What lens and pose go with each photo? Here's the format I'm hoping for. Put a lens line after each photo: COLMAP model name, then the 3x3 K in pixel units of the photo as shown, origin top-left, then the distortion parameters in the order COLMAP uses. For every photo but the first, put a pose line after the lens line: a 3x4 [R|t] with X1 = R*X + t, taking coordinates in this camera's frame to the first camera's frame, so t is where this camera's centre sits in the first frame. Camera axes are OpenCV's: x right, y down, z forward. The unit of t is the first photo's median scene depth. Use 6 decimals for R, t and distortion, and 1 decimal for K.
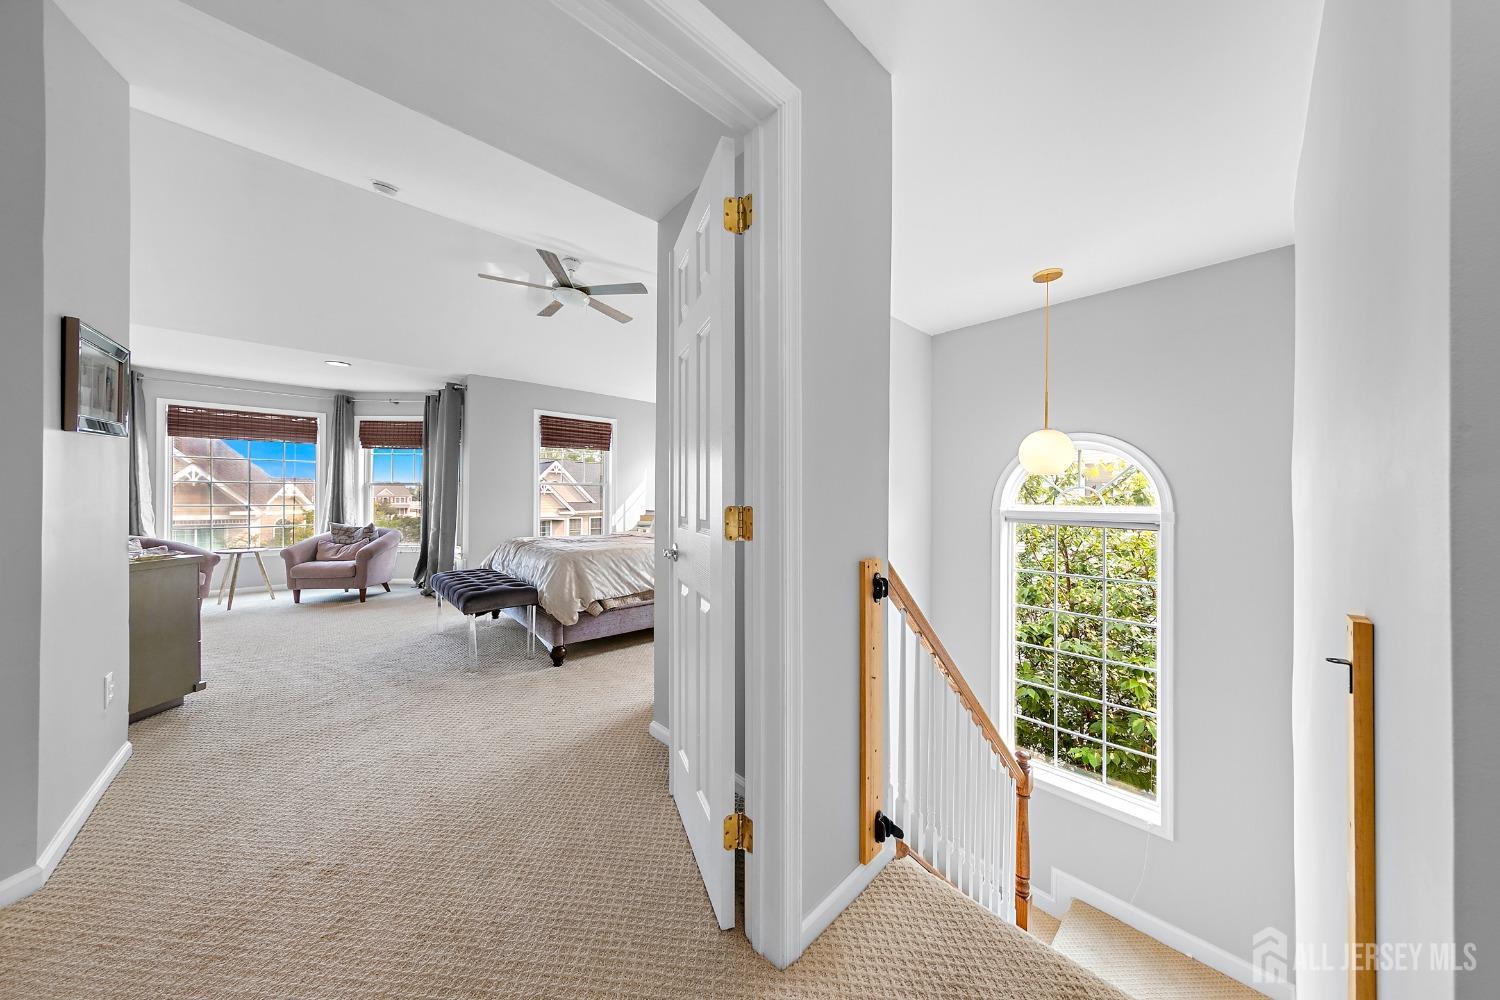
lens RADIAL K [[480.0, 0, 750.9], [0, 480.0, 503.0], [0, 0, 1]] dist [0.001331, -0.000053]
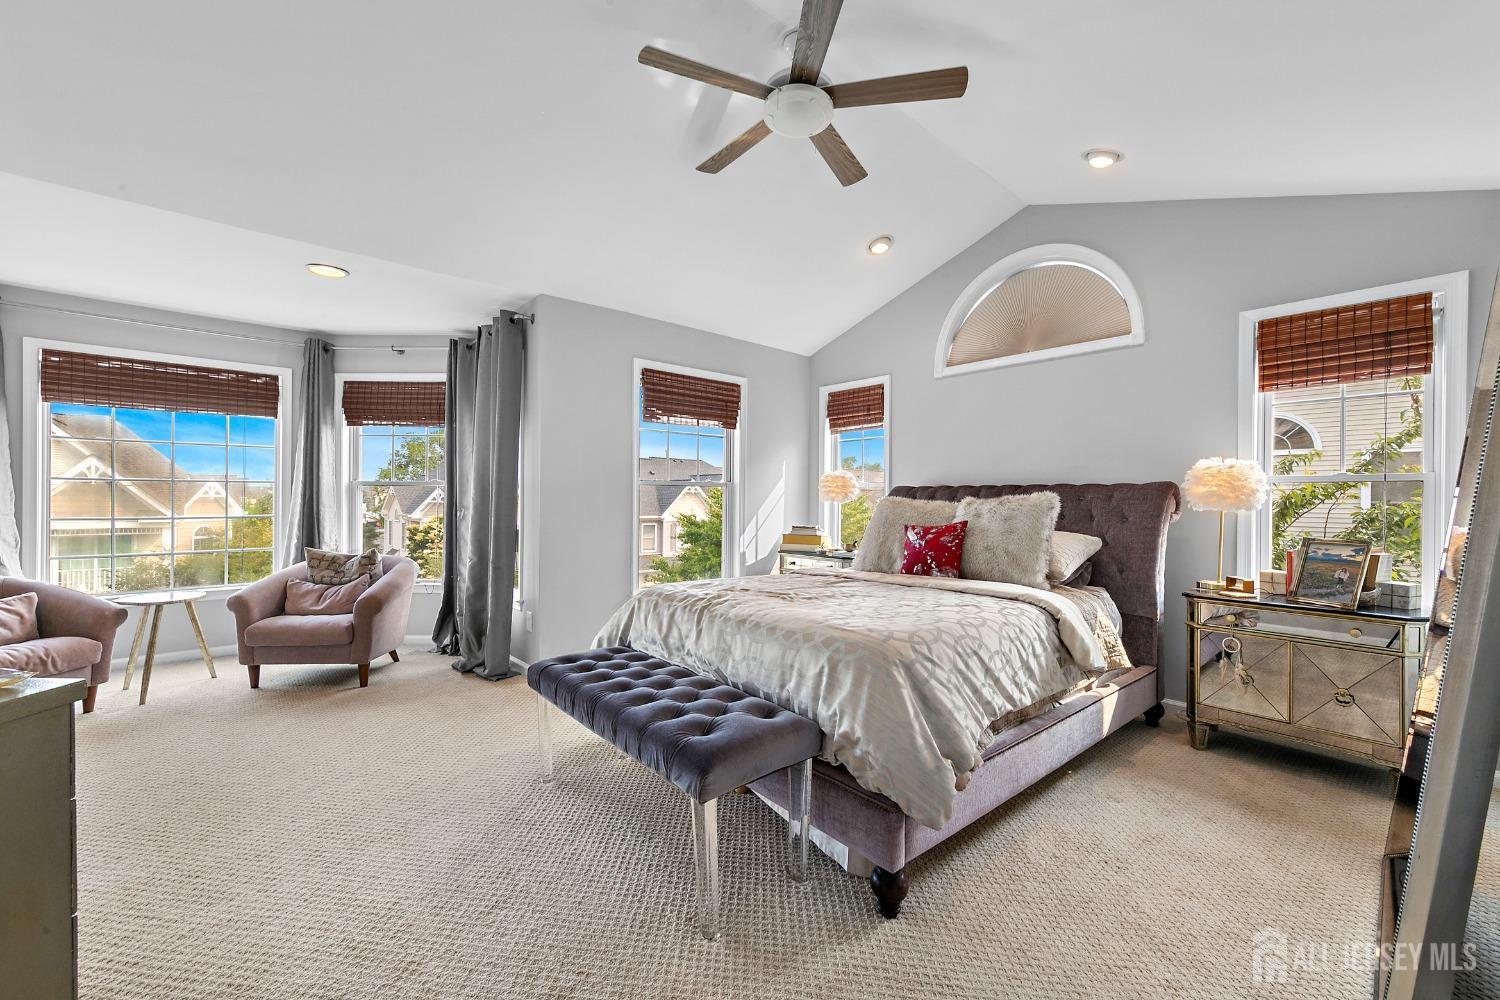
lens RADIAL K [[599.4, 0, 744.7], [0, 599.4, 510.5], [0, 0, 1]] dist [0.003070, 0.000047]
pose [[0.999348, 0.002970, -0.035979, -0.296995], [-0.002729, 0.999974, 0.006742, -0.012068], [0.035998, -0.006639, 0.999330, 0.269182]]
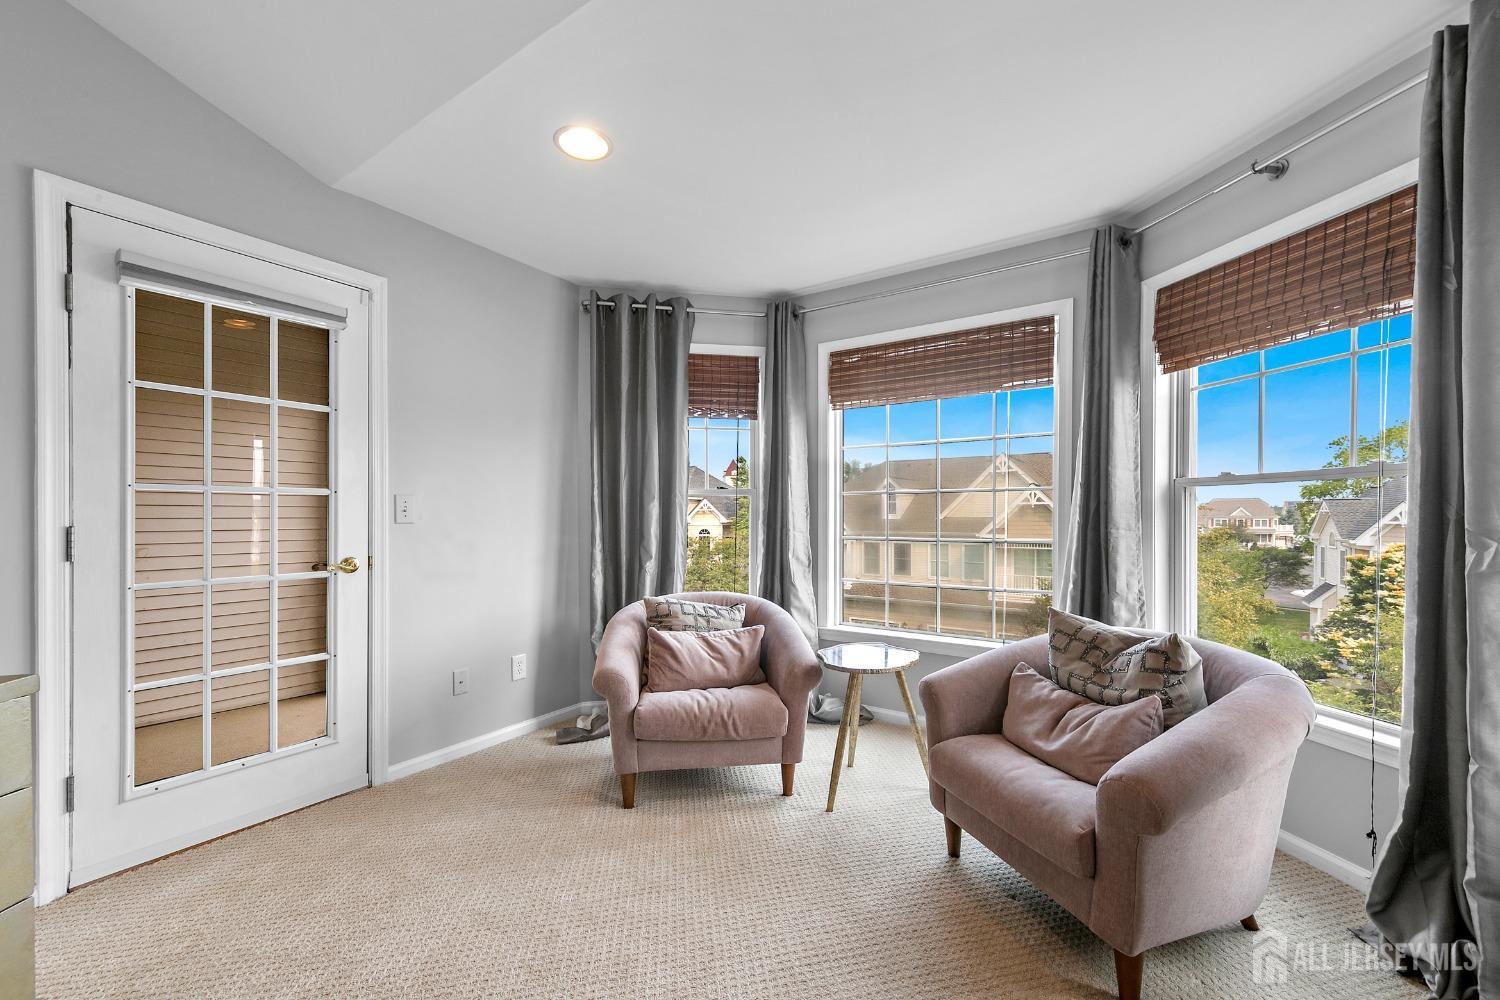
lens RADIAL K [[599.4, 0, 746.2], [0, 599.4, 515.2], [0, 0, 1]] dist [0.003070, 0.000047]
pose [[0.230064, -0.007103, -0.973150, -0.534348], [-0.010731, 0.999894, -0.009835, -0.012337], [0.973116, 0.012705, 0.229963, 0.705686]]
